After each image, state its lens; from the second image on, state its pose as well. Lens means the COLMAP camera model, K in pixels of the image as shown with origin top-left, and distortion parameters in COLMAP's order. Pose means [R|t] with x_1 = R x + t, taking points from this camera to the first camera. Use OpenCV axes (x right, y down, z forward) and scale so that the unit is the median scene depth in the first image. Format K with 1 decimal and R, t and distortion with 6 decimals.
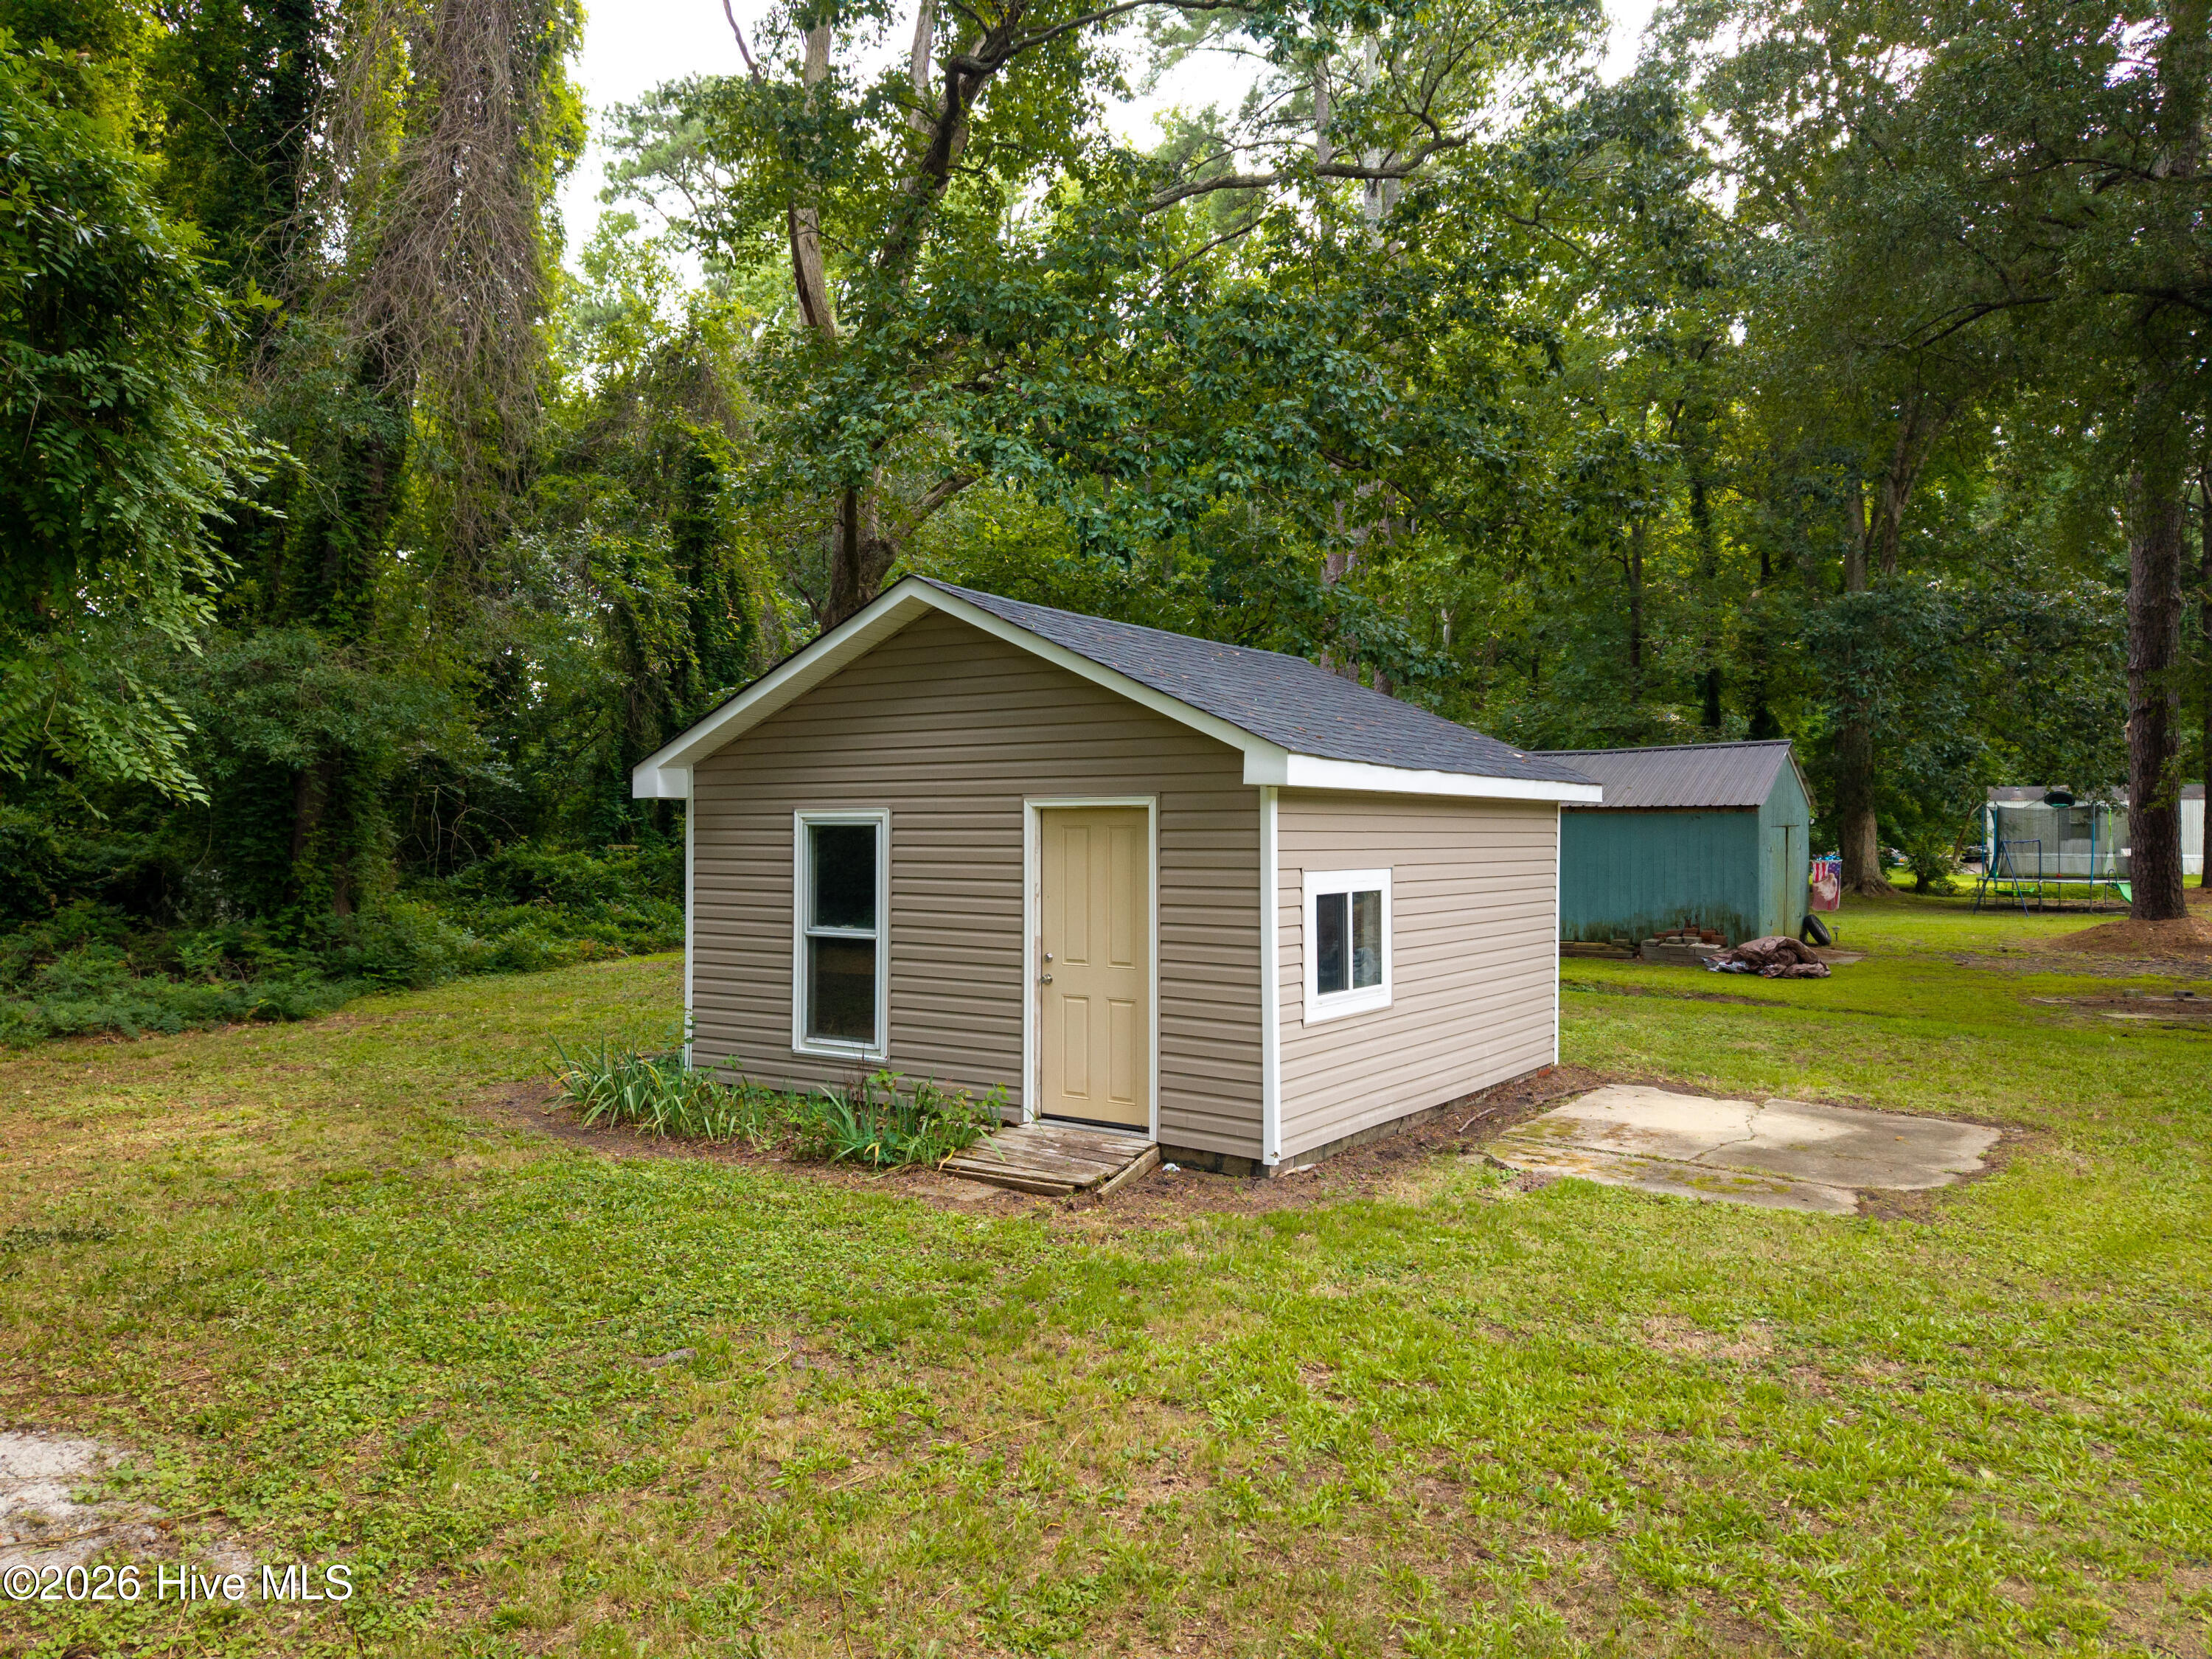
lens RADIAL K [[1546.6, 0, 1106.0], [0, 1546.6, 829.5], [0, 0, 1]] dist [0.063381, -0.097897]
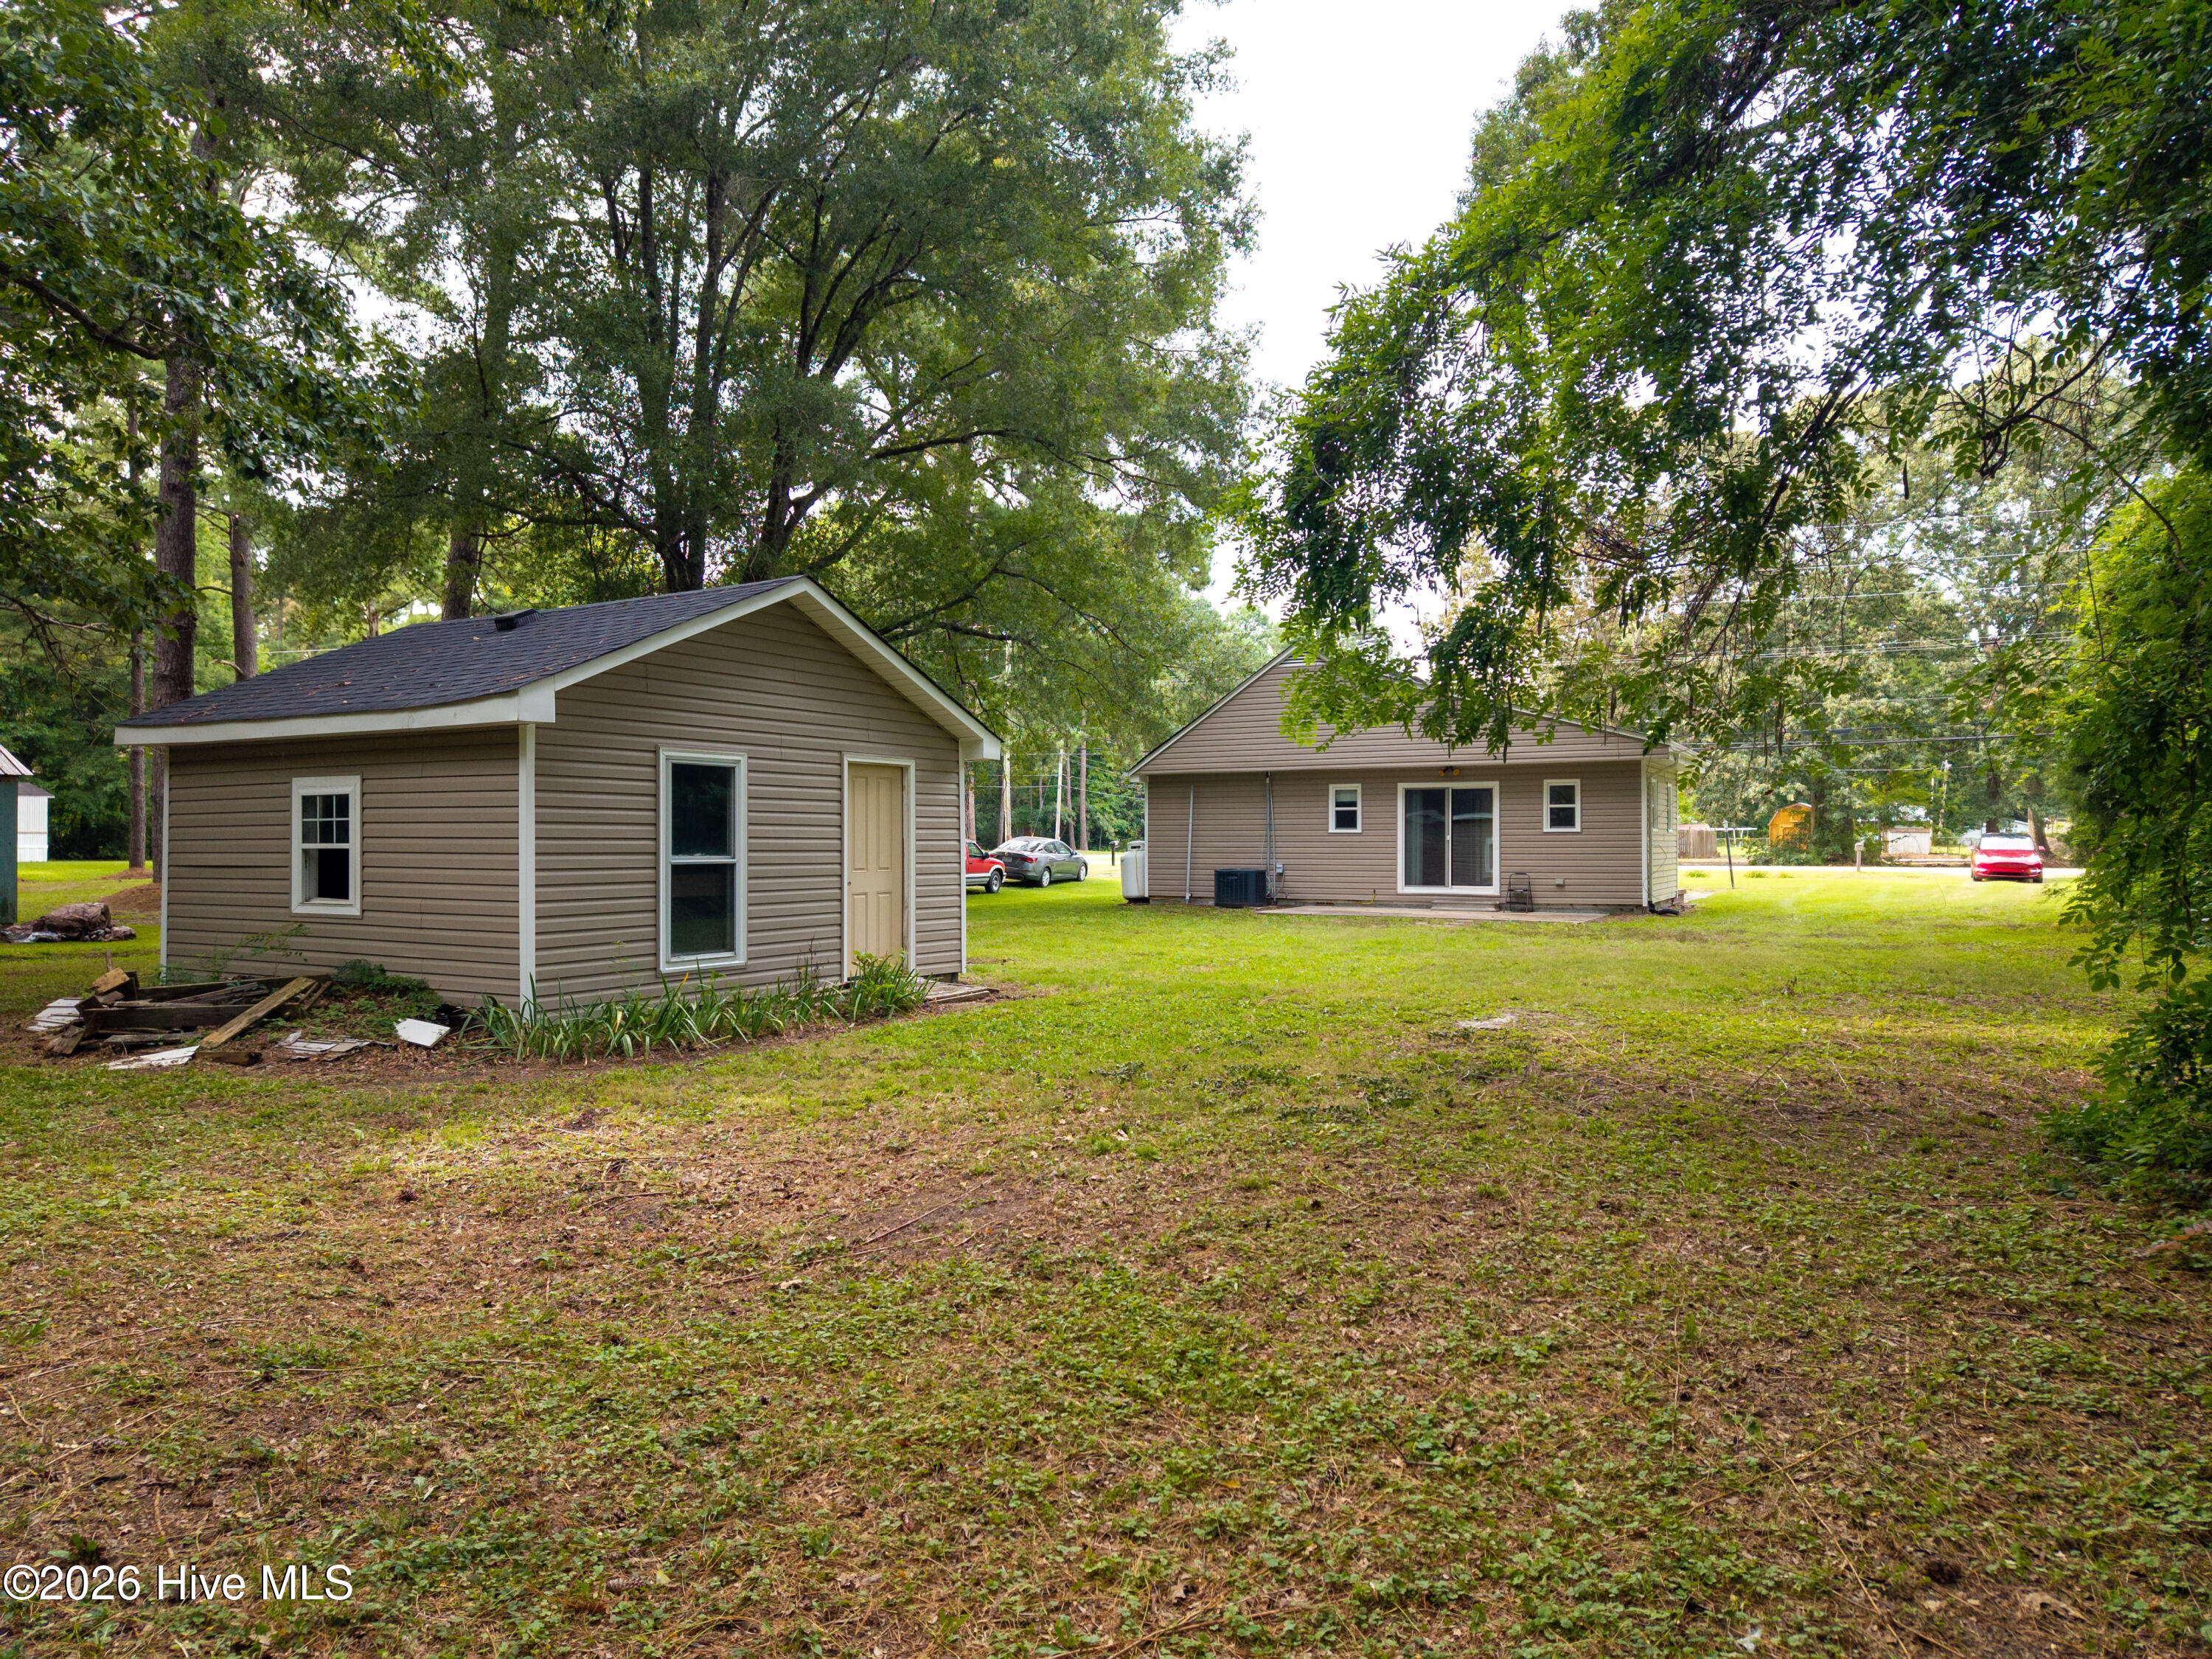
lens RADIAL K [[1476.0, 0, 1106.0], [0, 1476.0, 829.5], [0, 0, 1]] dist [0.070880, -0.080572]
pose [[-0.057451, 0.007554, 0.998320, -1.289304], [-0.000366, 0.999971, -0.007588, 0.053438], [-0.998348, -0.000802, -0.057447, 0.776356]]
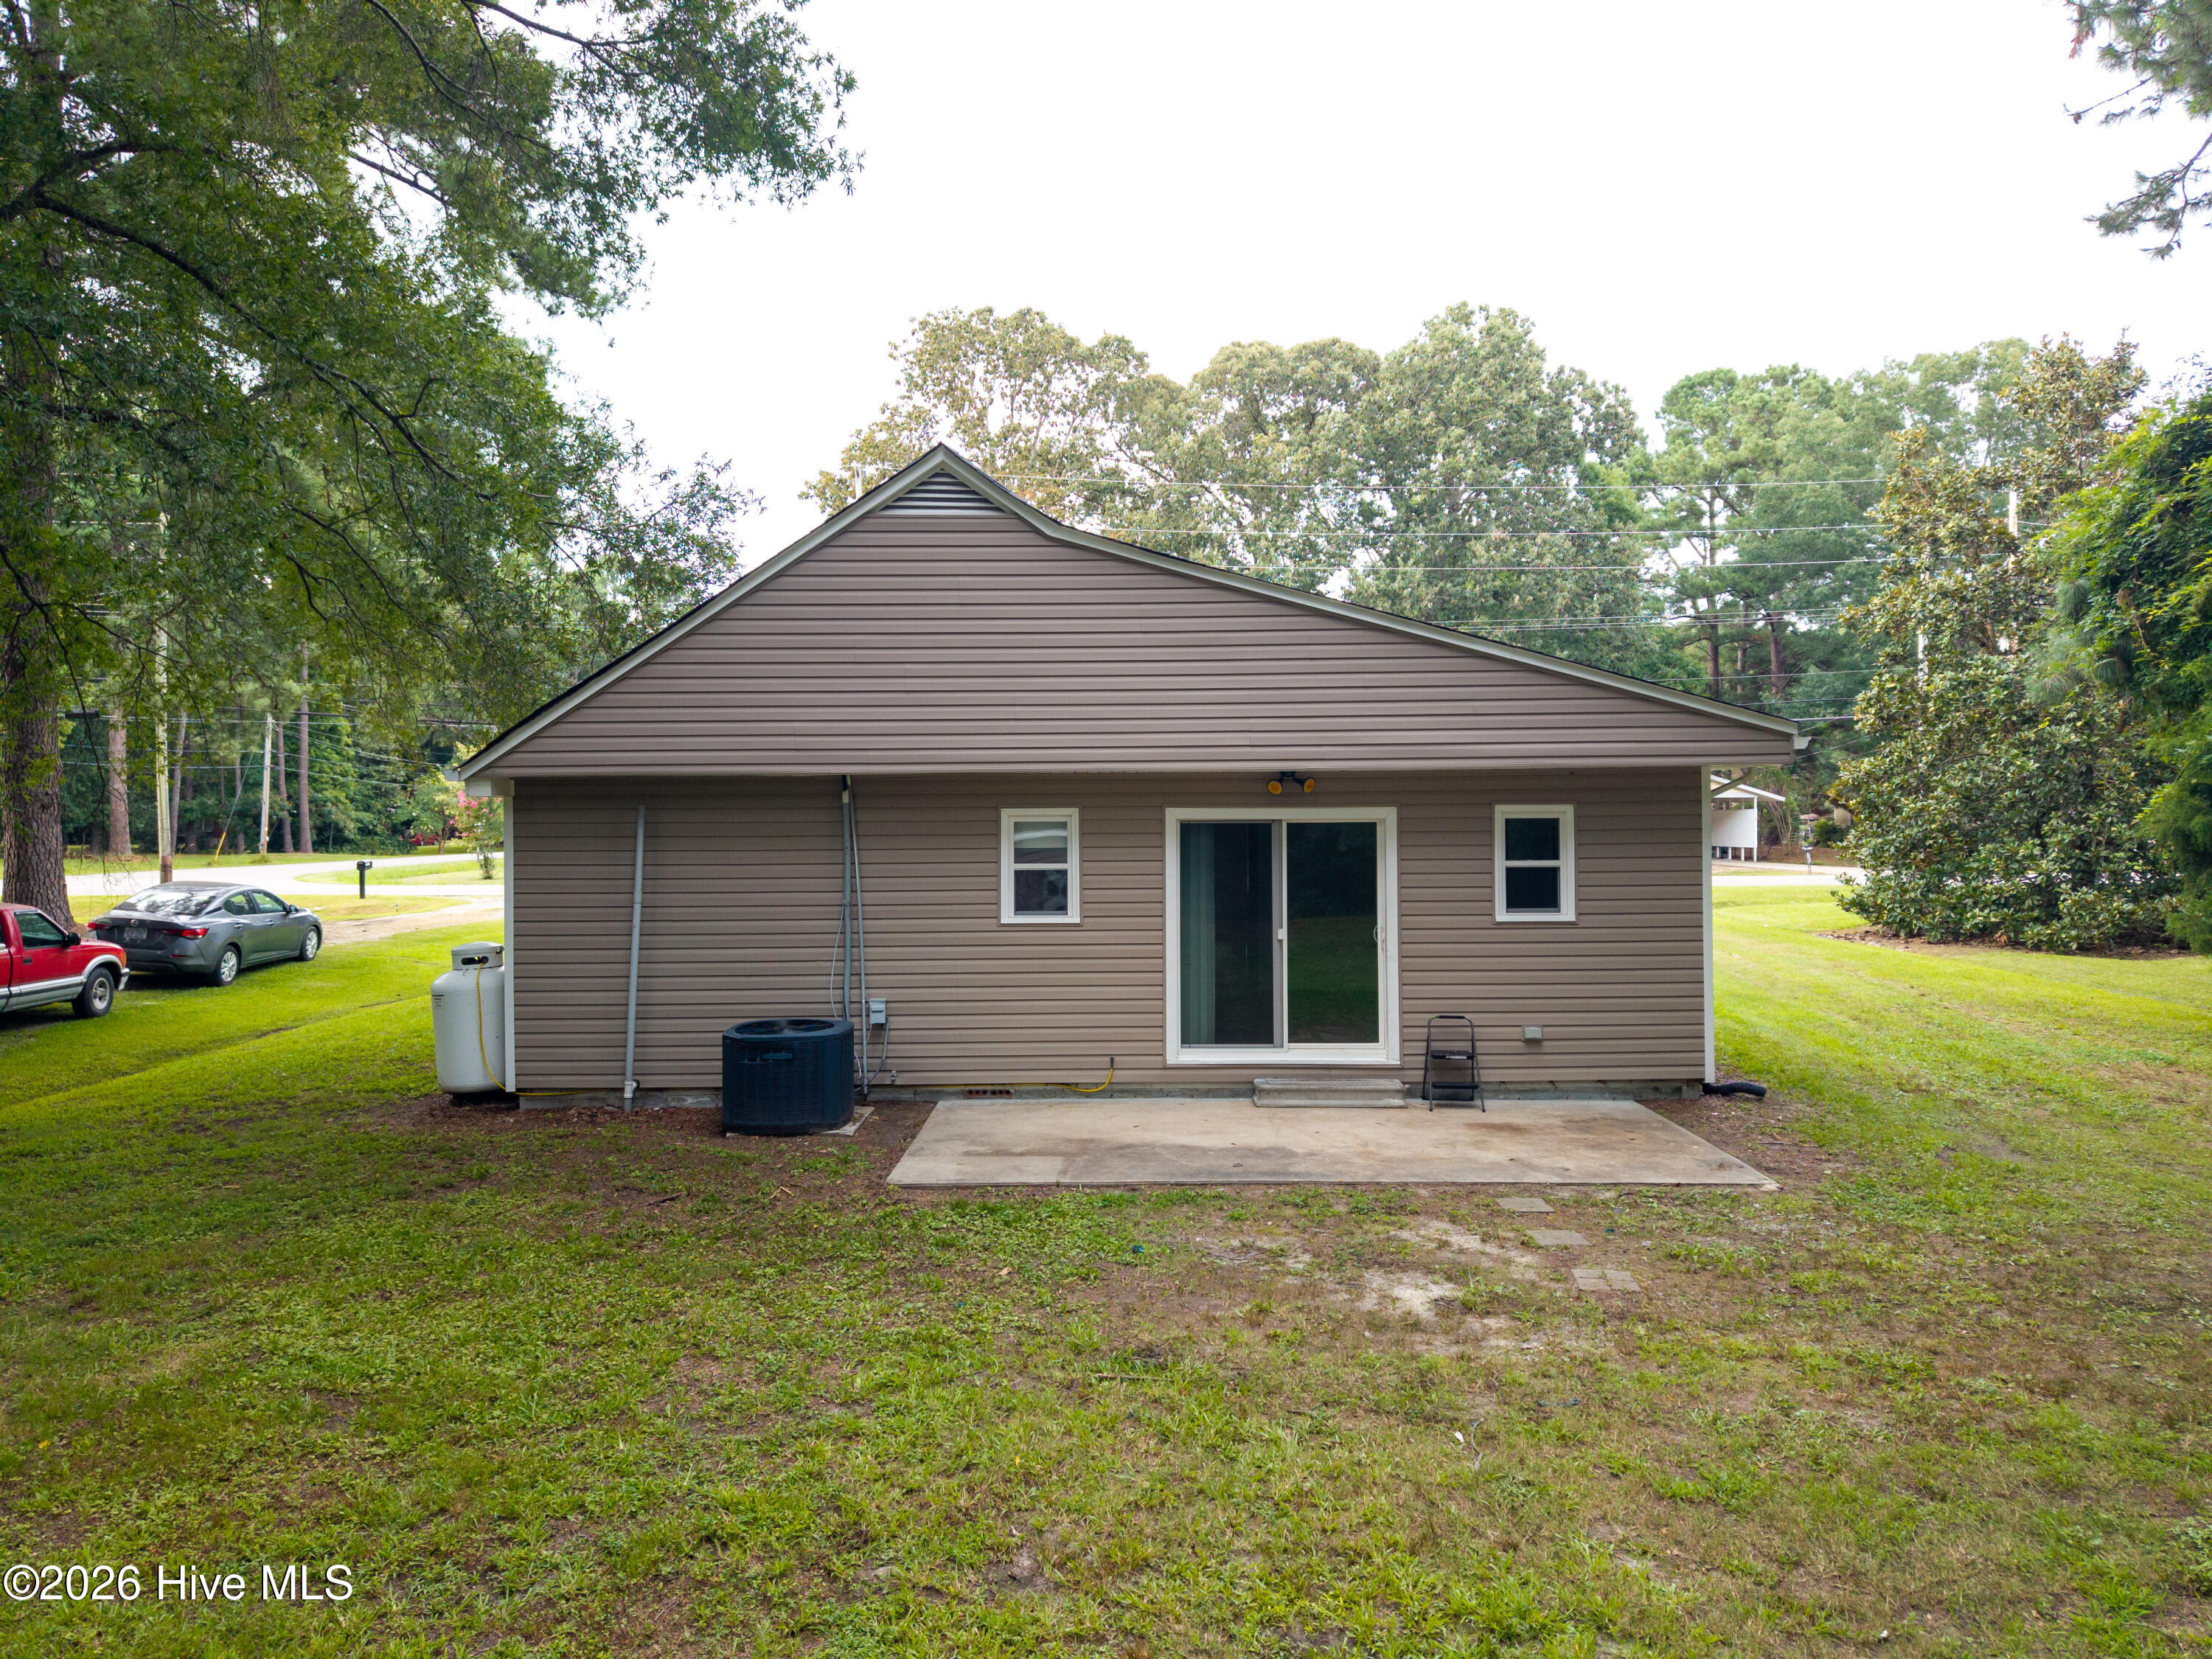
lens RADIAL K [[1476.0, 0, 1106.0], [0, 1476.0, 829.5], [0, 0, 1]] dist [0.070880, -0.080572]
pose [[-0.509876, -0.003232, 0.860242, 0.361638], [0.002965, 0.999980, 0.005514, -0.038774], [-0.860243, 0.005362, -0.509856, 0.719856]]
